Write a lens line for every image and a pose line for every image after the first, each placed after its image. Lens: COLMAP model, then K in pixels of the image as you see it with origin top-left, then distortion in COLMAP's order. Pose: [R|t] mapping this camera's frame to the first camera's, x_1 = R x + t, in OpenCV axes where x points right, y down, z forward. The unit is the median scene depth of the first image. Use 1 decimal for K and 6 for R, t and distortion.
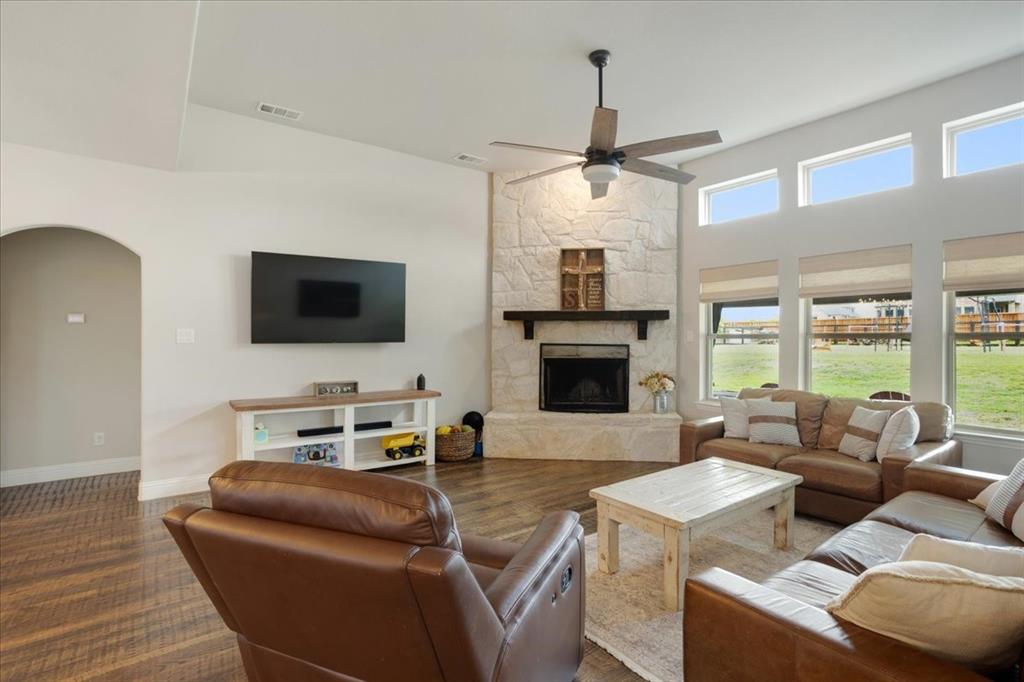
lens RADIAL K [[492.0, 0, 525.5], [0, 492.0, 332.4], [0, 0, 1]] dist [0.000915, 0.000628]
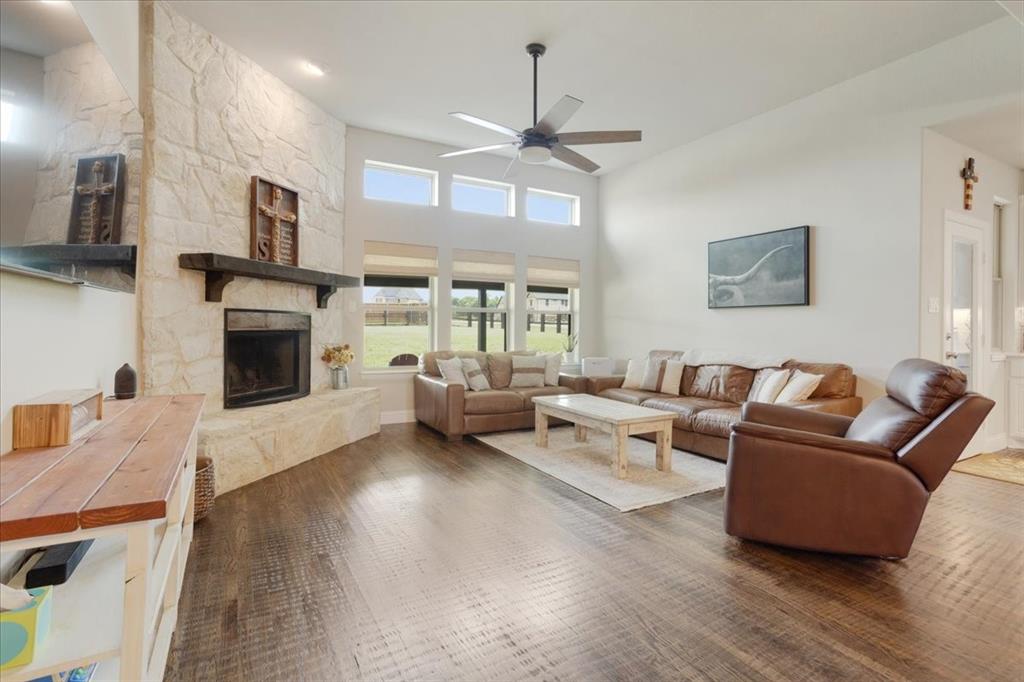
lens RADIAL K [[497.9, 0, 513.2], [0, 497.9, 322.0], [0, 0, 1]] dist [-0.000543, -0.000051]
pose [[0.142786, 0.009945, 0.989704, -0.586779], [-0.013147, 0.999880, -0.008150, 0.041767], [-0.989666, -0.011848, 0.142900, 0.532748]]
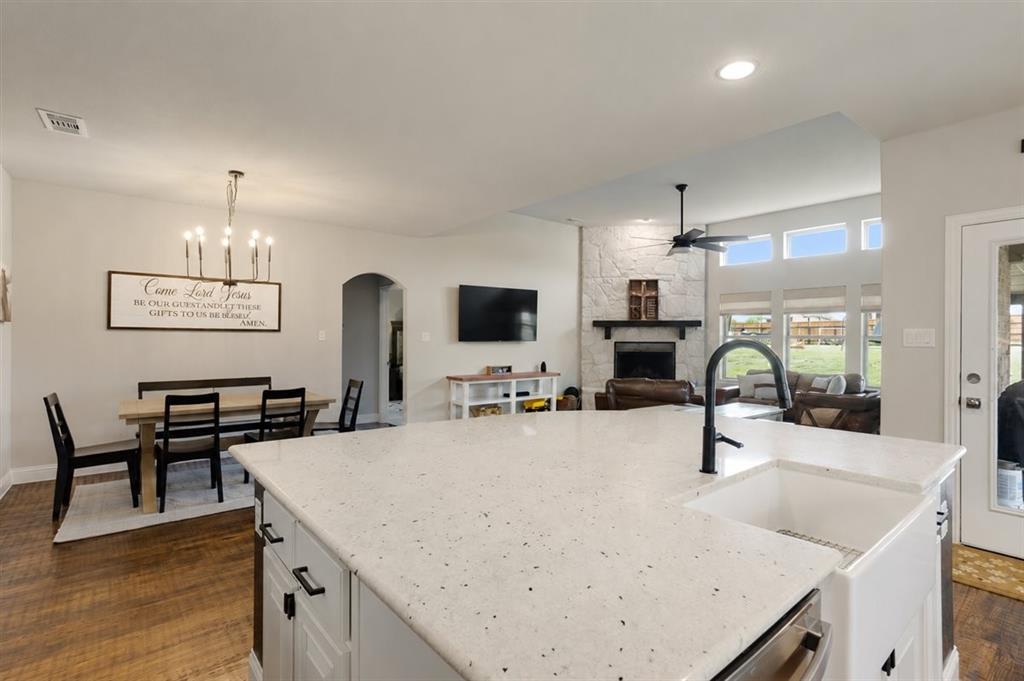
lens RADIAL K [[490.9, 0, 543.9], [0, 490.9, 338.7], [0, 0, 1]] dist [0.028459, 0.000086]
pose [[0.997467, 0.002868, 0.071068, -0.300614], [-0.003733, 0.999920, 0.012045, -0.004659], [-0.071027, -0.012280, 0.997399, -0.497695]]
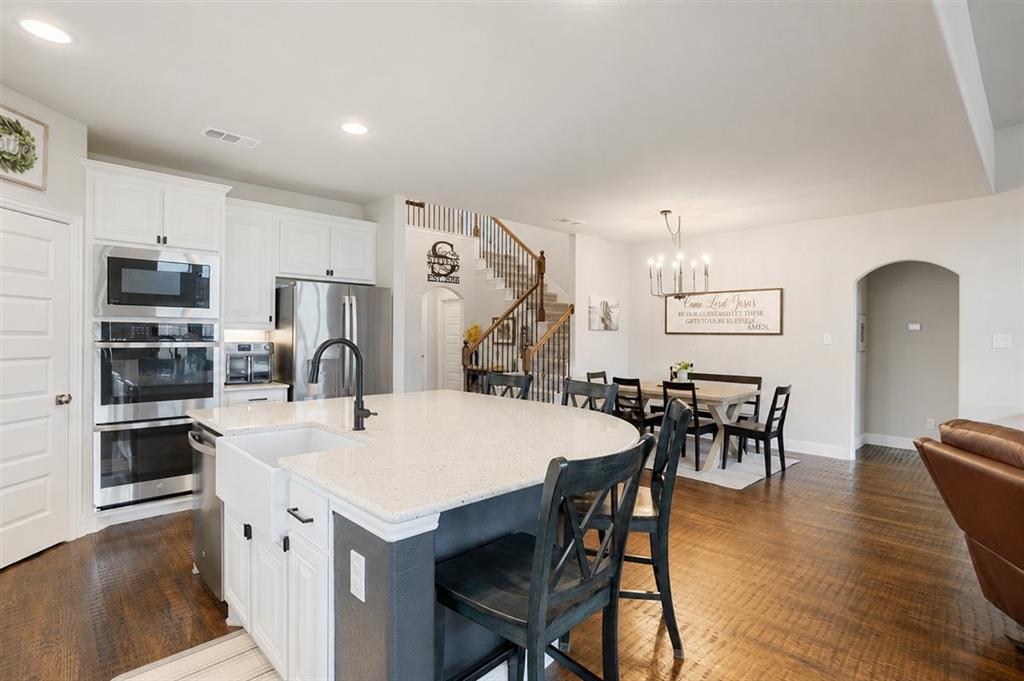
lens RADIAL K [[500.3, 0, 512.0], [0, 500.3, 340.5], [0, 0, 1]] dist [0.001649, 0.000996]
pose [[0.113585, 0.007761, -0.993498, 0.198059], [-0.001809, 0.999969, 0.007605, -0.000185], [0.993527, 0.000933, 0.113596, -0.144074]]
